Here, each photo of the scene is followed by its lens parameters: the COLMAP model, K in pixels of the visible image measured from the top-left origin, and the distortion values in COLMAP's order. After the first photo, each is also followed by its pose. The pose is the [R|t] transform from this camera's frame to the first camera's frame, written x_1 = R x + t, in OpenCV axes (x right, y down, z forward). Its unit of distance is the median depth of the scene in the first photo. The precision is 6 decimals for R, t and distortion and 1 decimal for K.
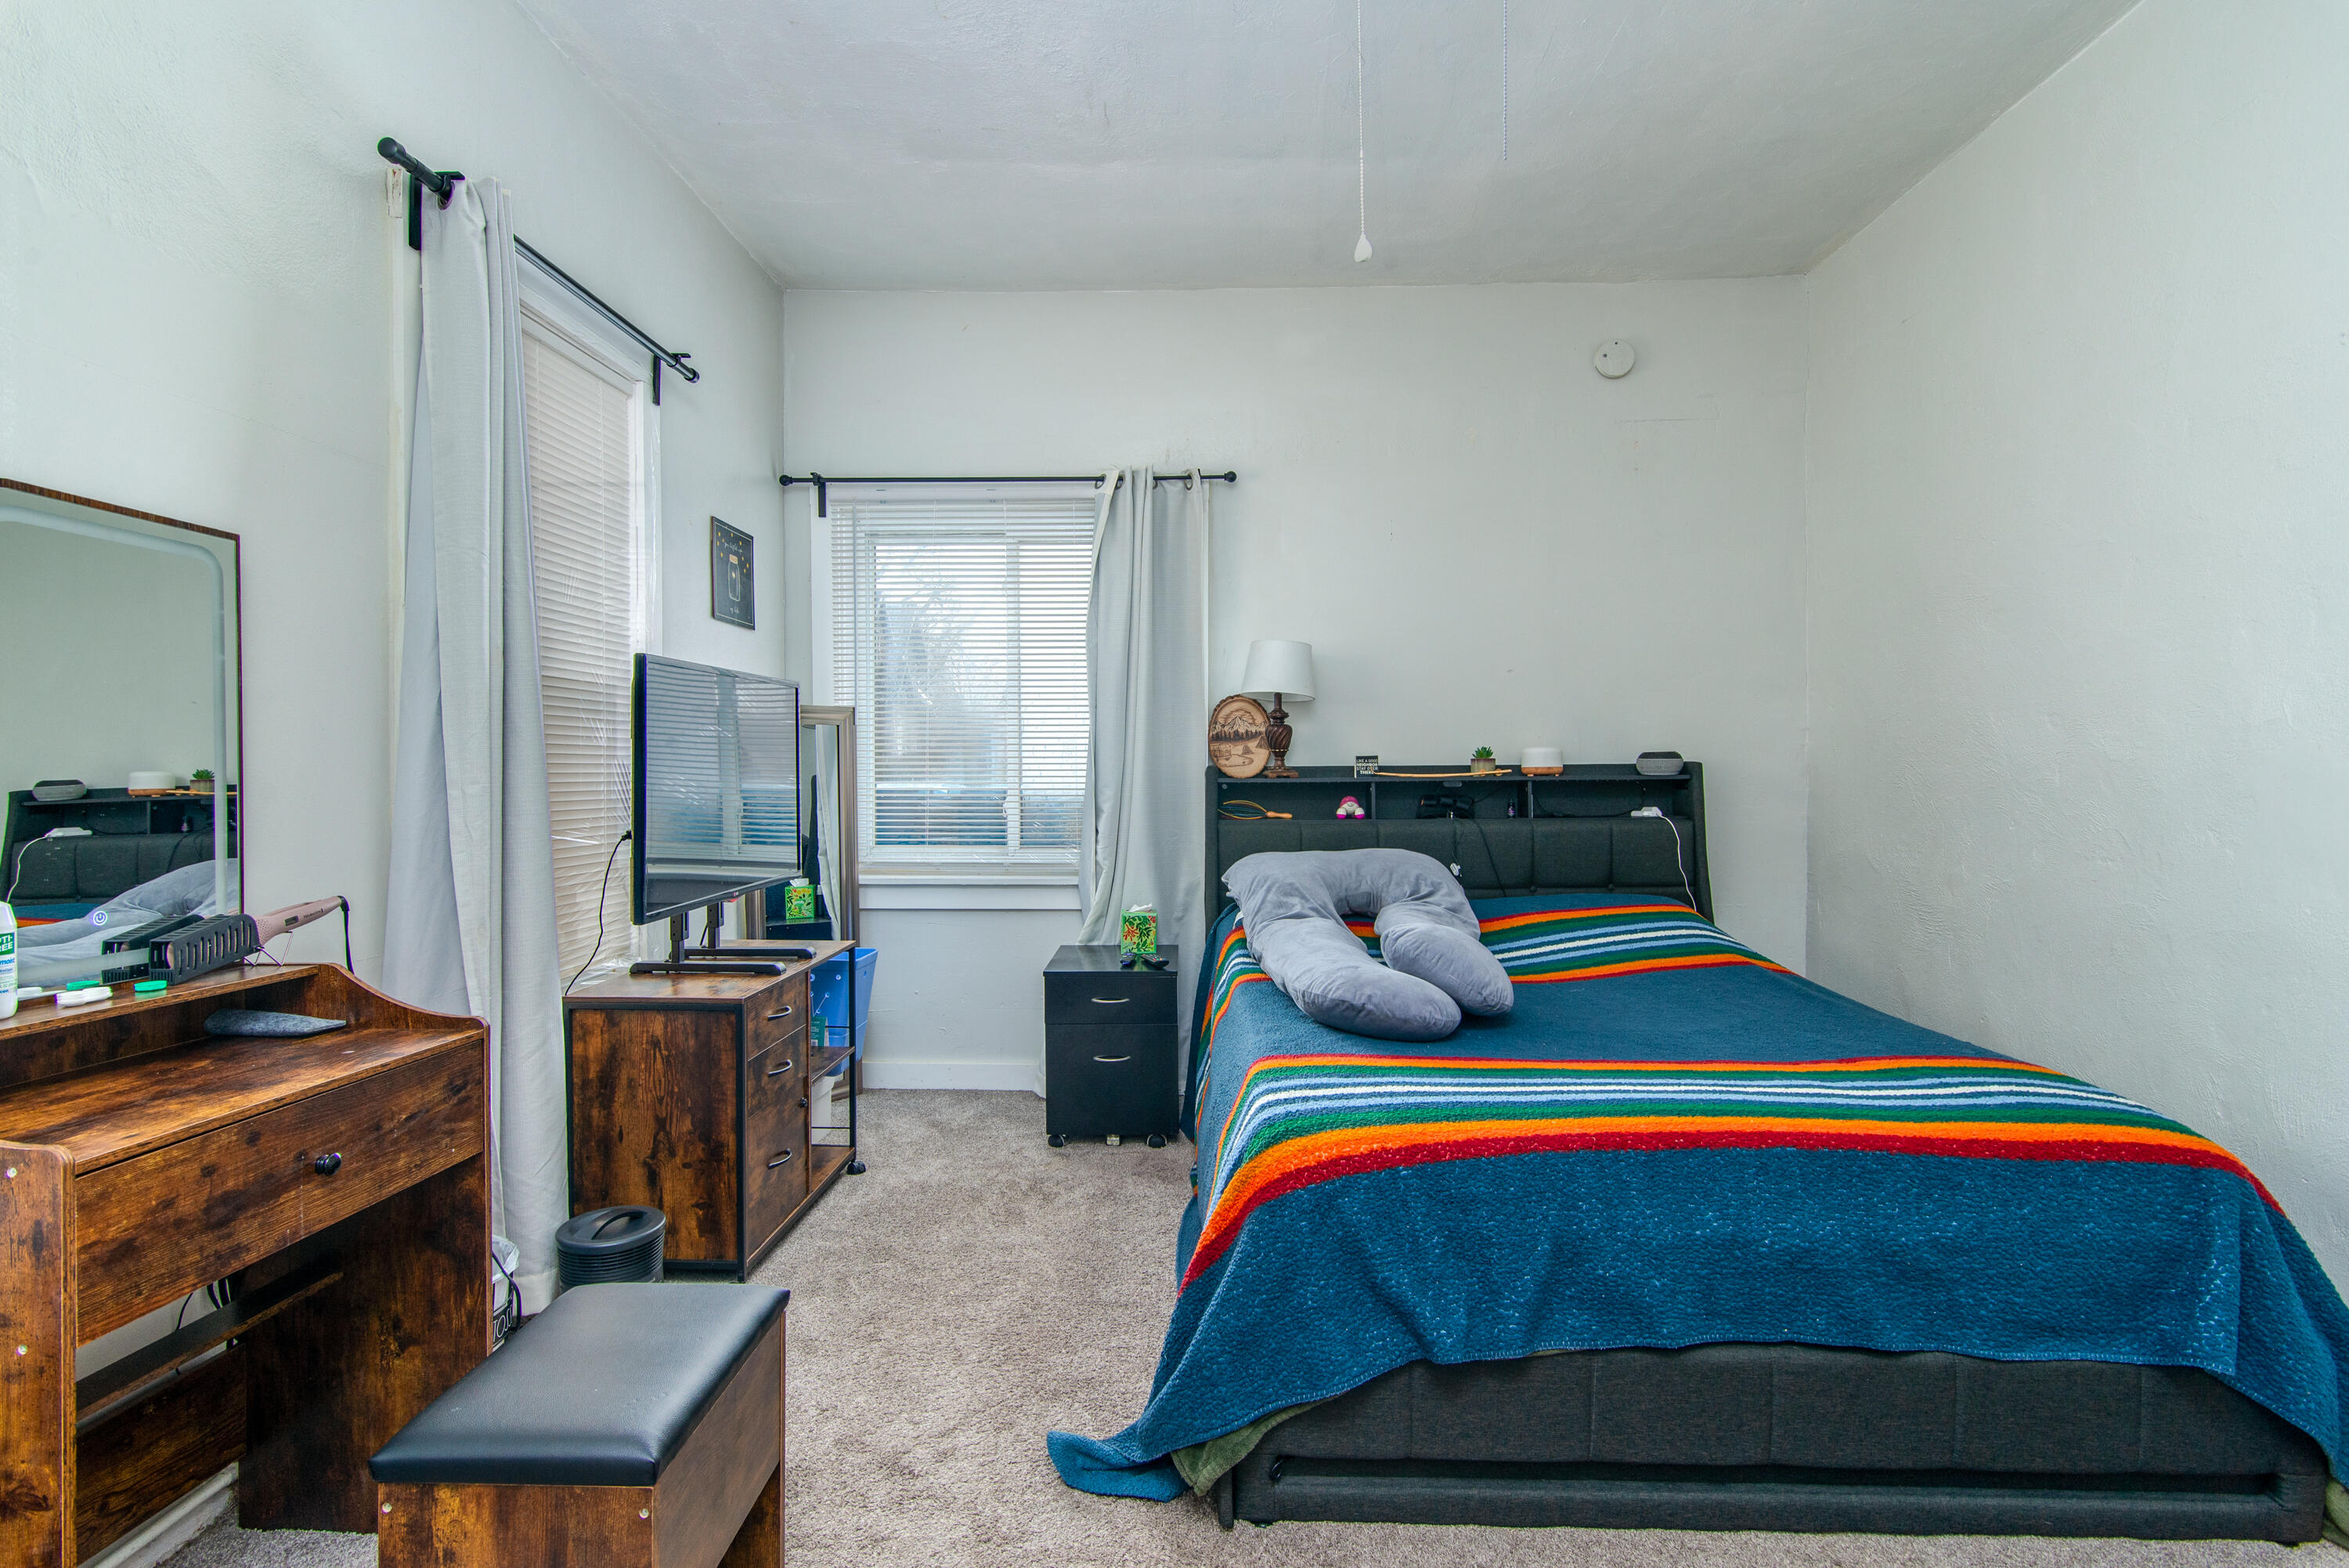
lens RADIAL K [[1164.4, 0, 1170.9], [0, 1164.4, 772.4], [0, 0, 1]] dist [0.018500, -0.001197]
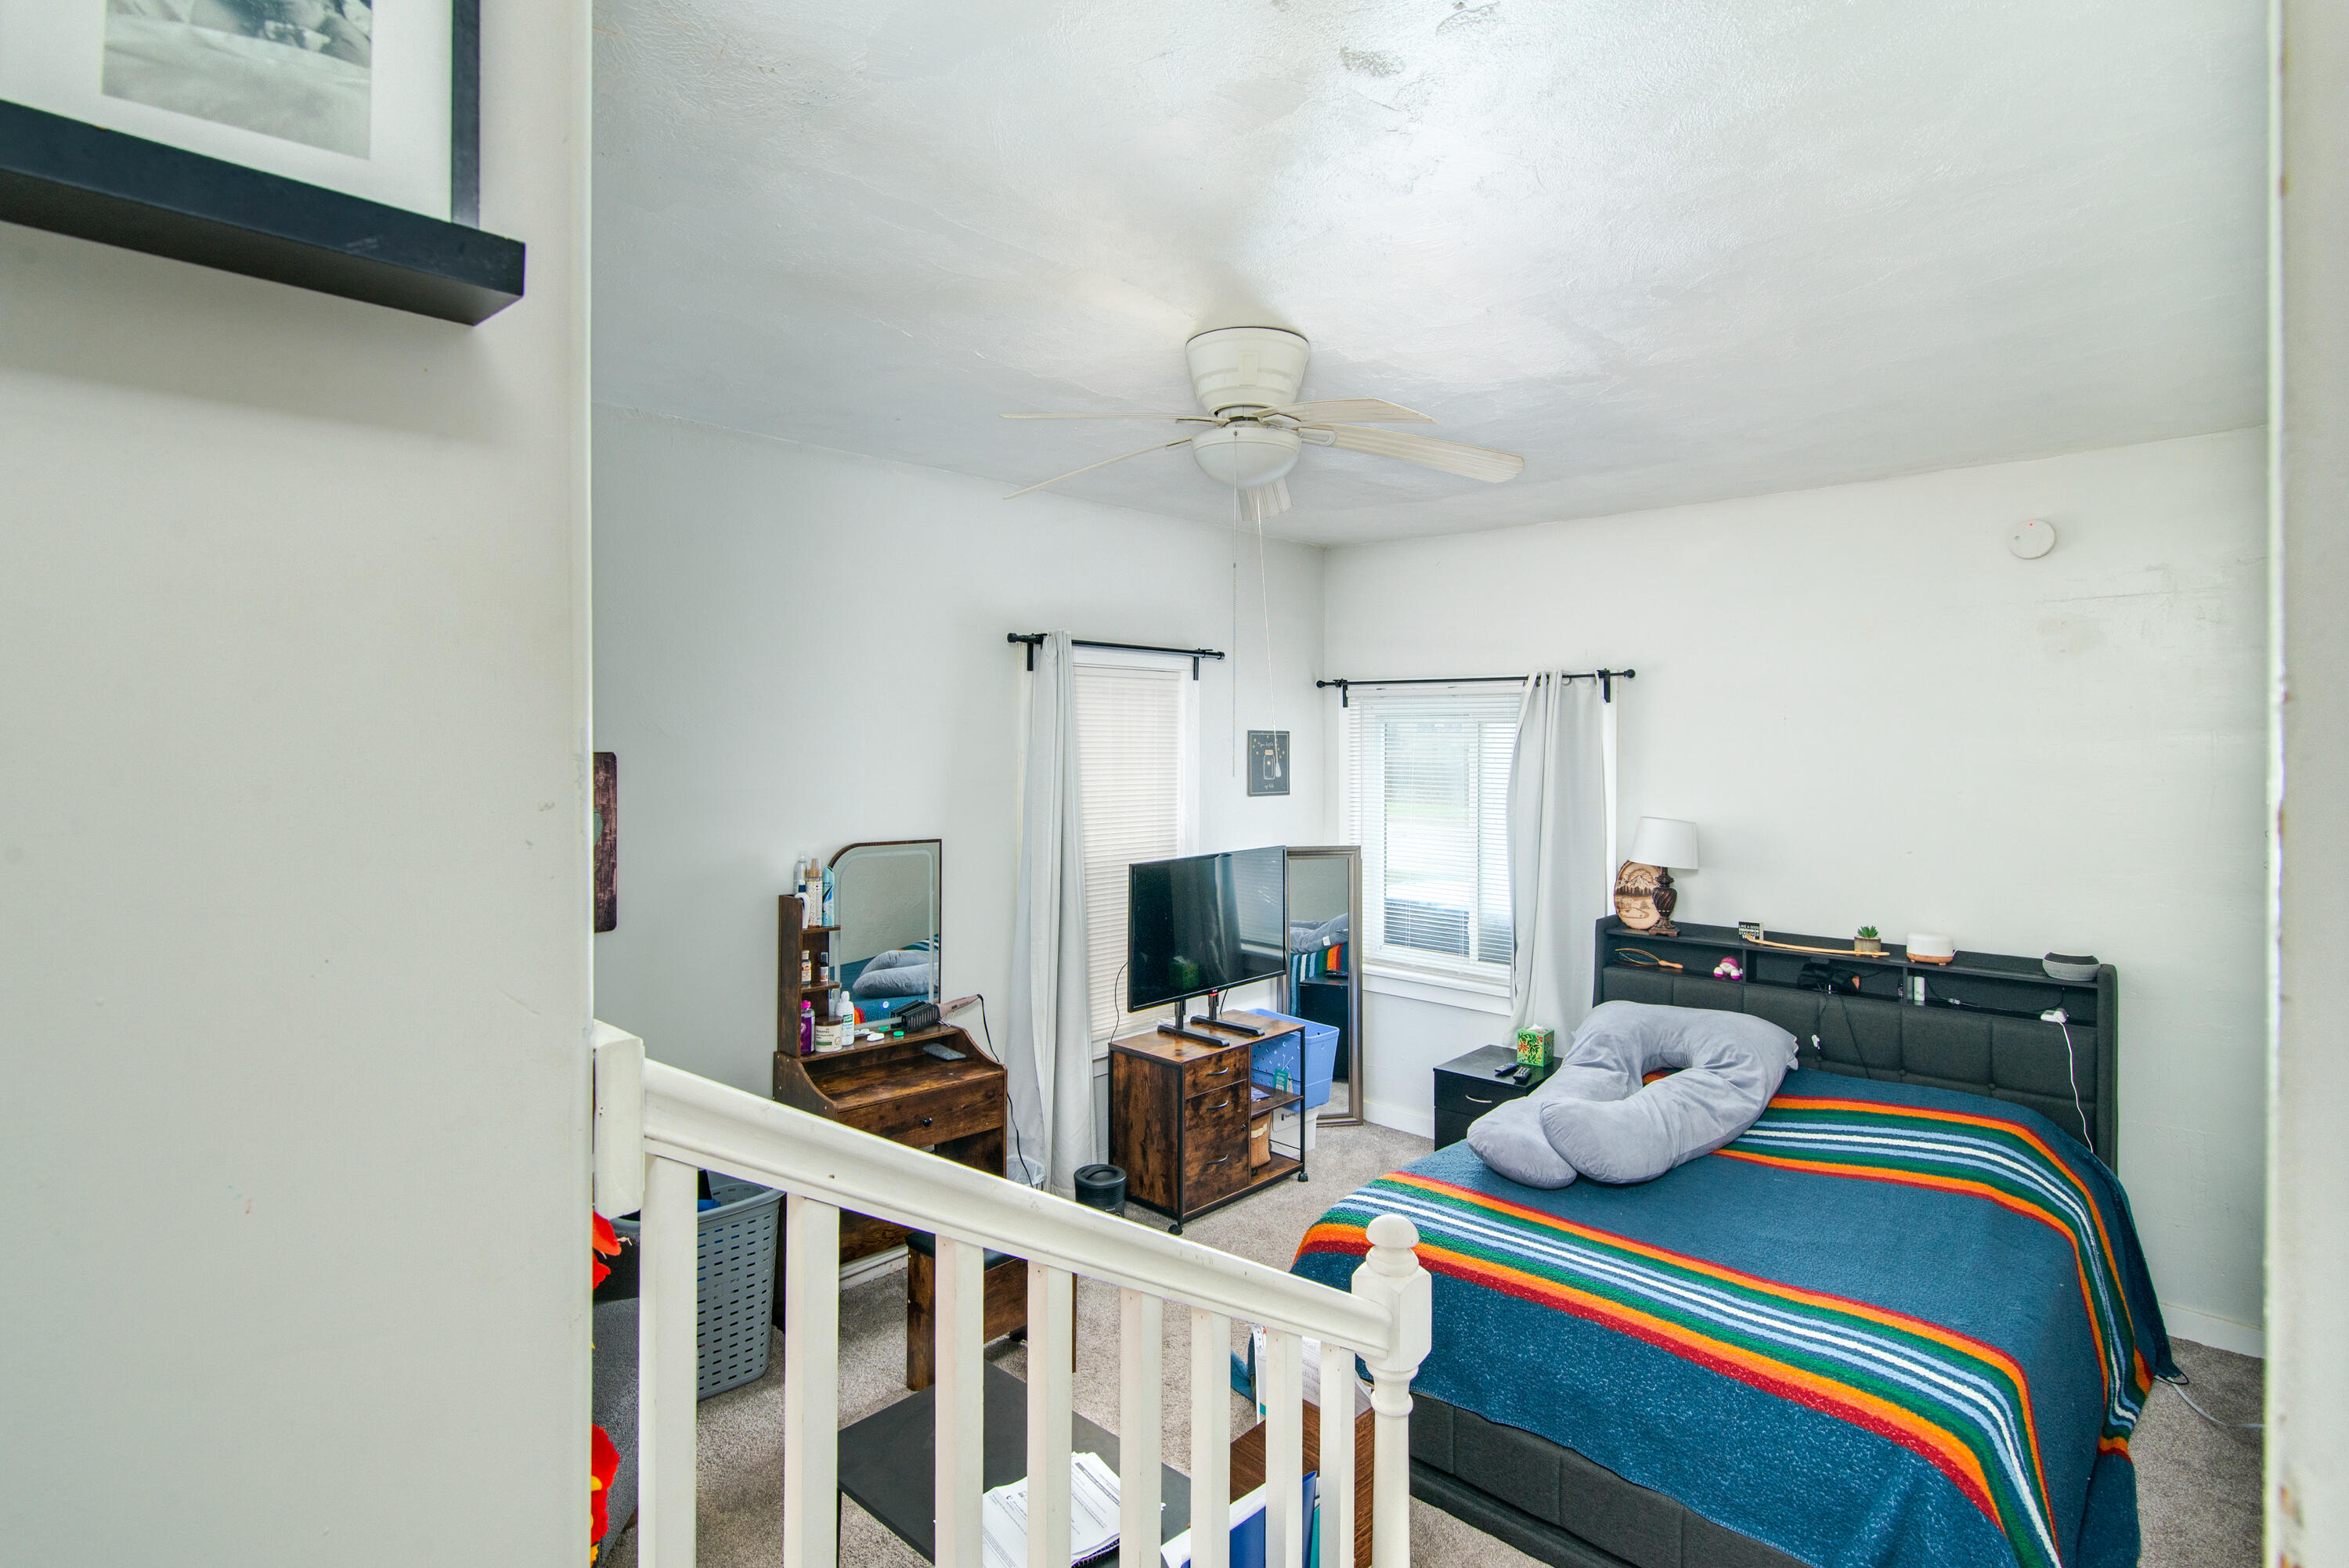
lens RADIAL K [[1164.4, 0, 1165.8], [0, 1164.4, 772.5], [0, 0, 1]] dist [0.018500, -0.001197]
pose [[0.747445, 0.017327, -0.664098, 0.516852], [-0.006728, 0.999806, 0.018513, -0.183025], [0.664290, -0.009369, 0.747416, -0.205365]]
